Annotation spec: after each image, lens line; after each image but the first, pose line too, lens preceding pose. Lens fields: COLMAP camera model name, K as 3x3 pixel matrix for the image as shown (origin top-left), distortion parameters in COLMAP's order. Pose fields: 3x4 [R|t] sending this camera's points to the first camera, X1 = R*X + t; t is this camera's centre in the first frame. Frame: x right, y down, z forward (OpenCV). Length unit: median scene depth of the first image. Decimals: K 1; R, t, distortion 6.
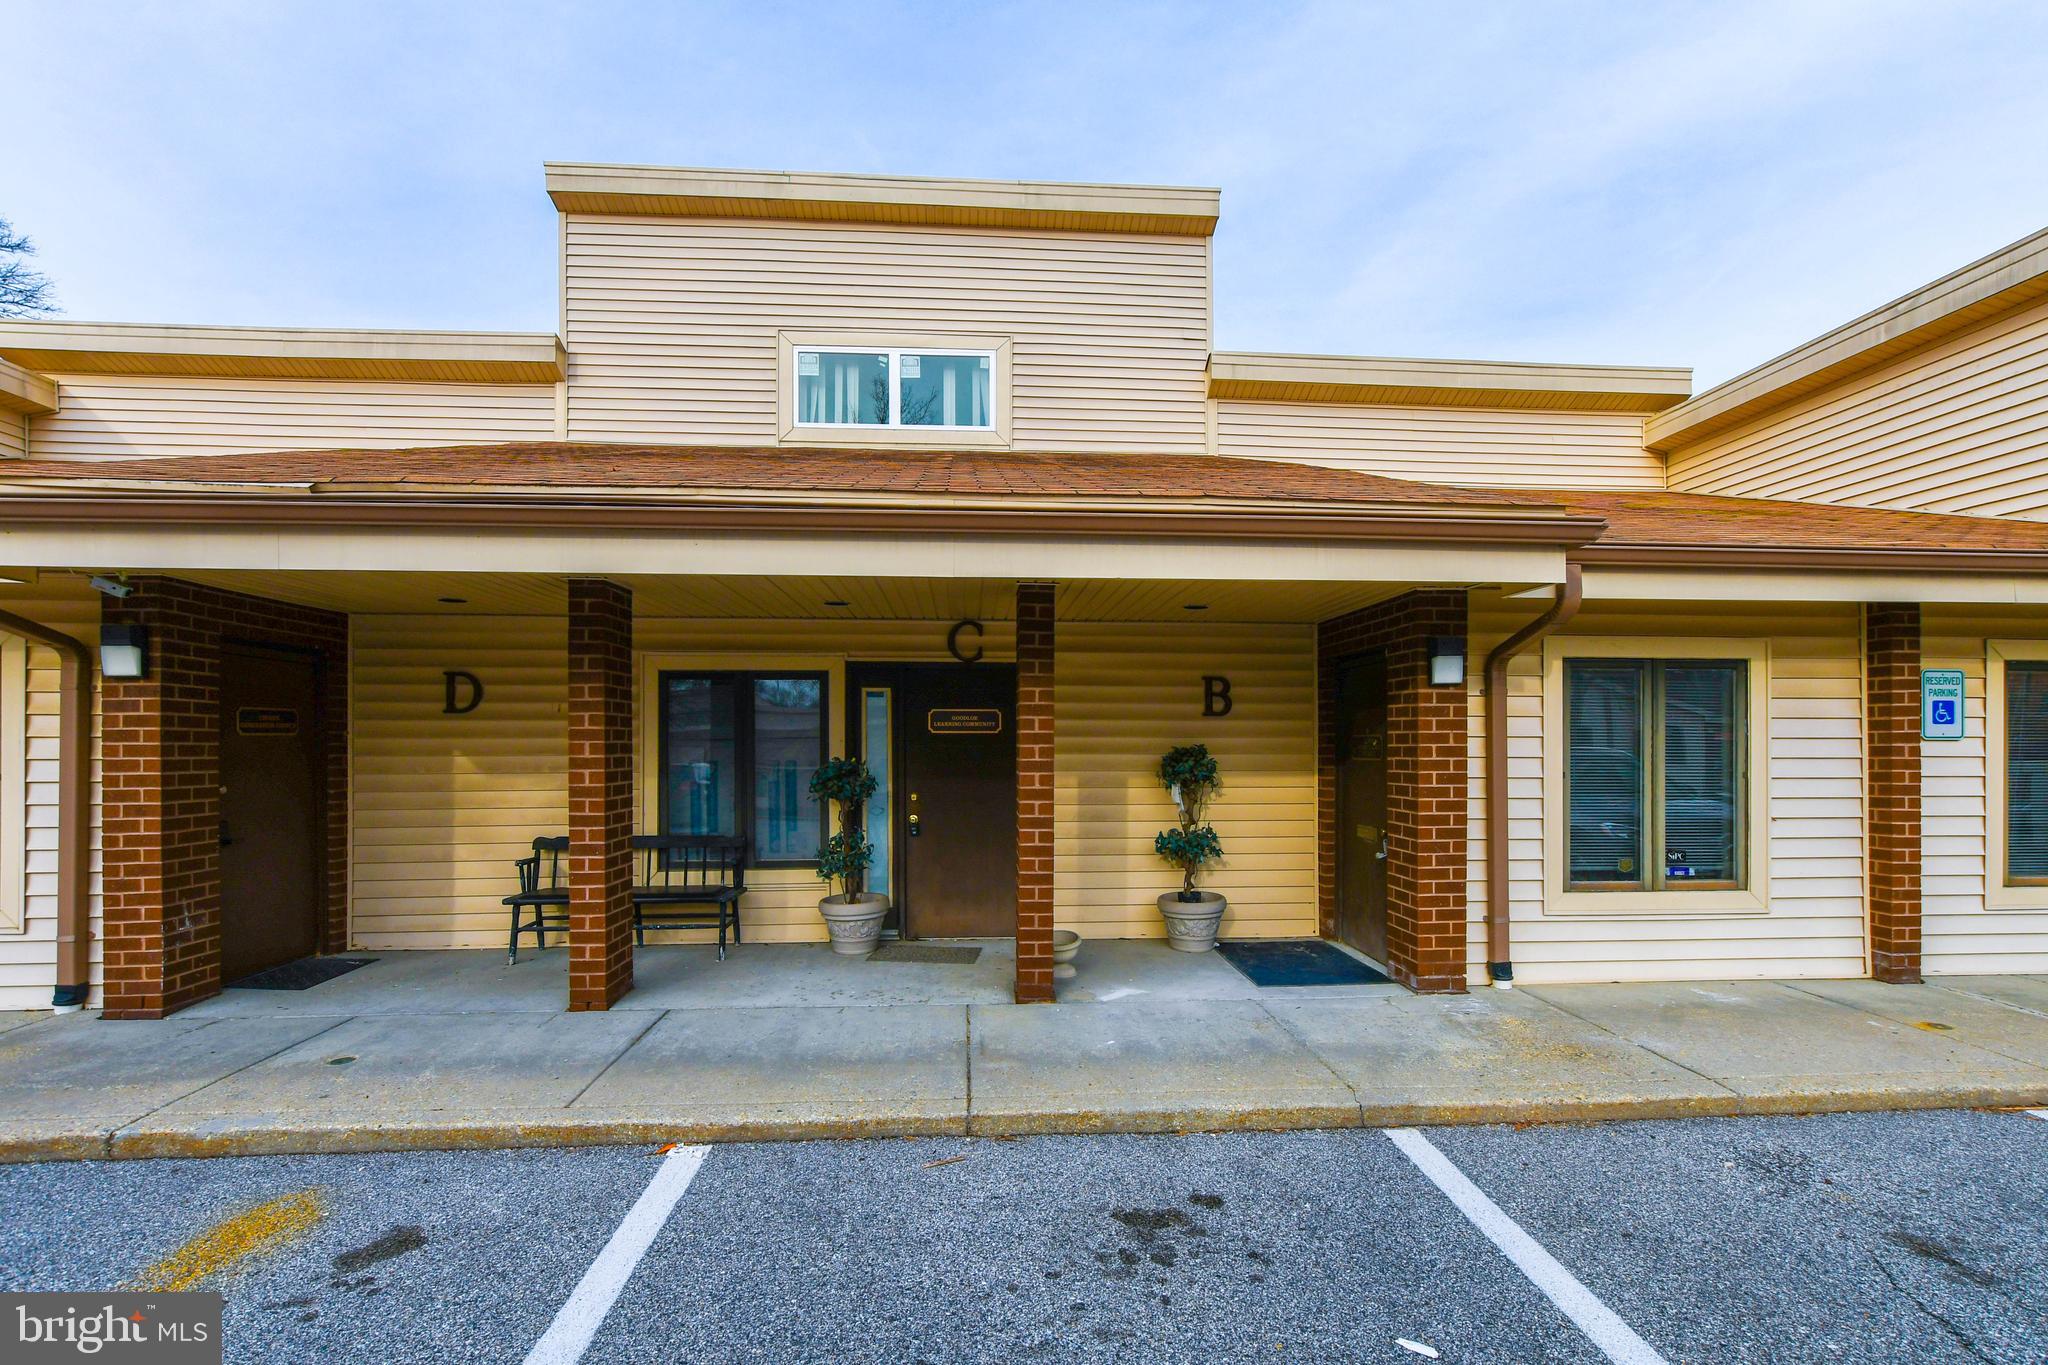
lens RADIAL K [[920.3, 0, 1029.7], [0, 920.3, 700.5], [0, 0, 1]] dist [-0.009284, 0.001525]
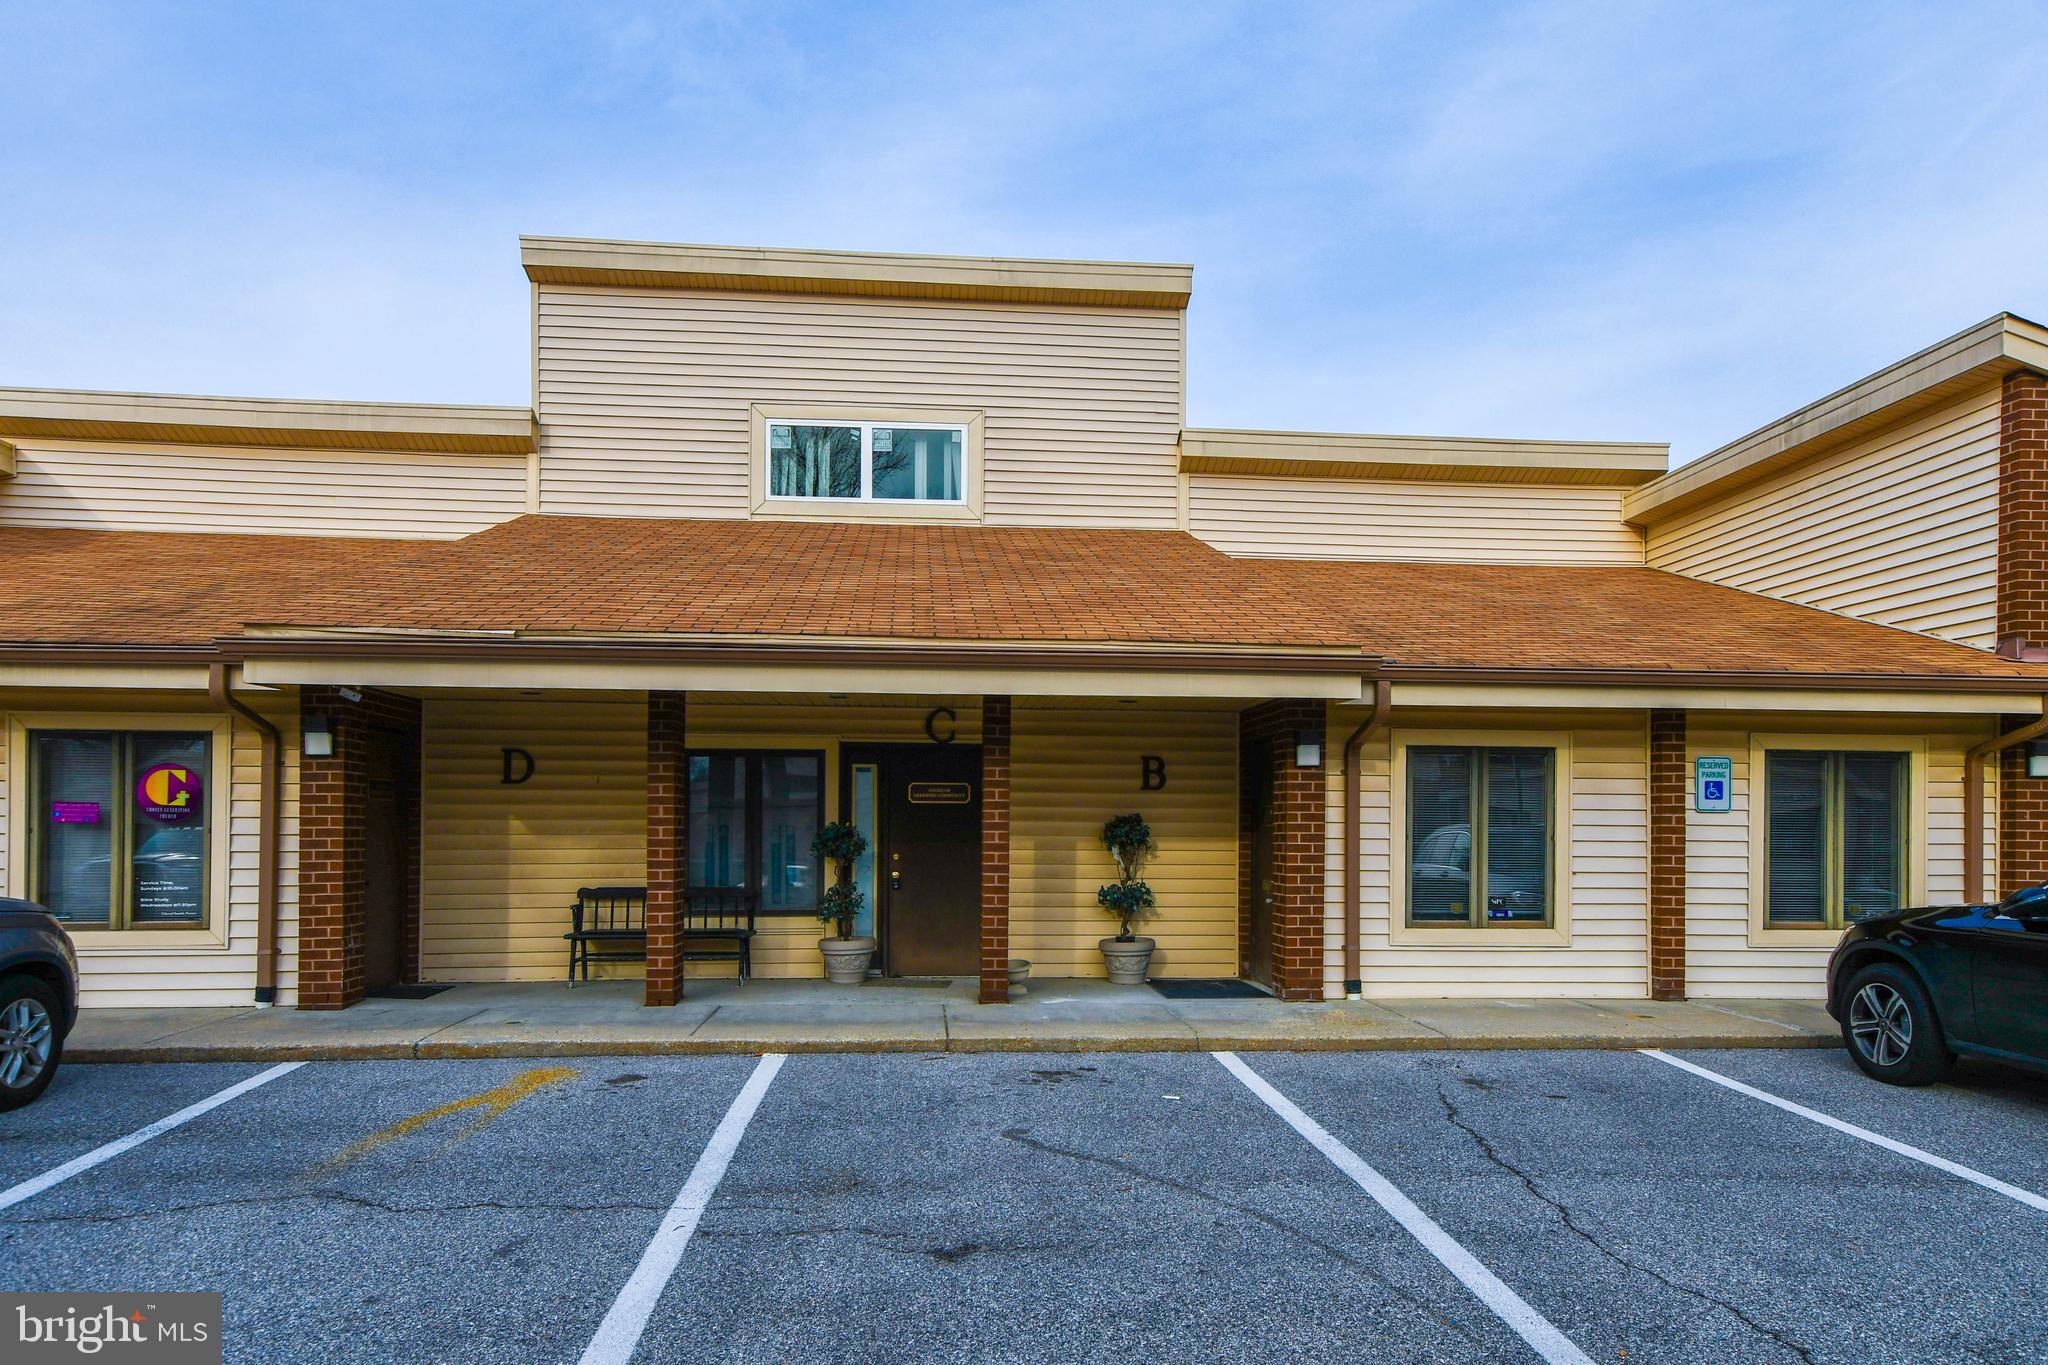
lens RADIAL K [[1353.6, 0, 1006.9], [0, 1353.6, 722.8], [0, 0, 1]] dist [0.018932, 0.006503]
pose [[0.999971, 0.005771, -0.004949, 0.025432], [-0.005942, 0.999364, -0.035160, -0.007279], [0.004743, 0.035189, 0.999369, -0.772874]]
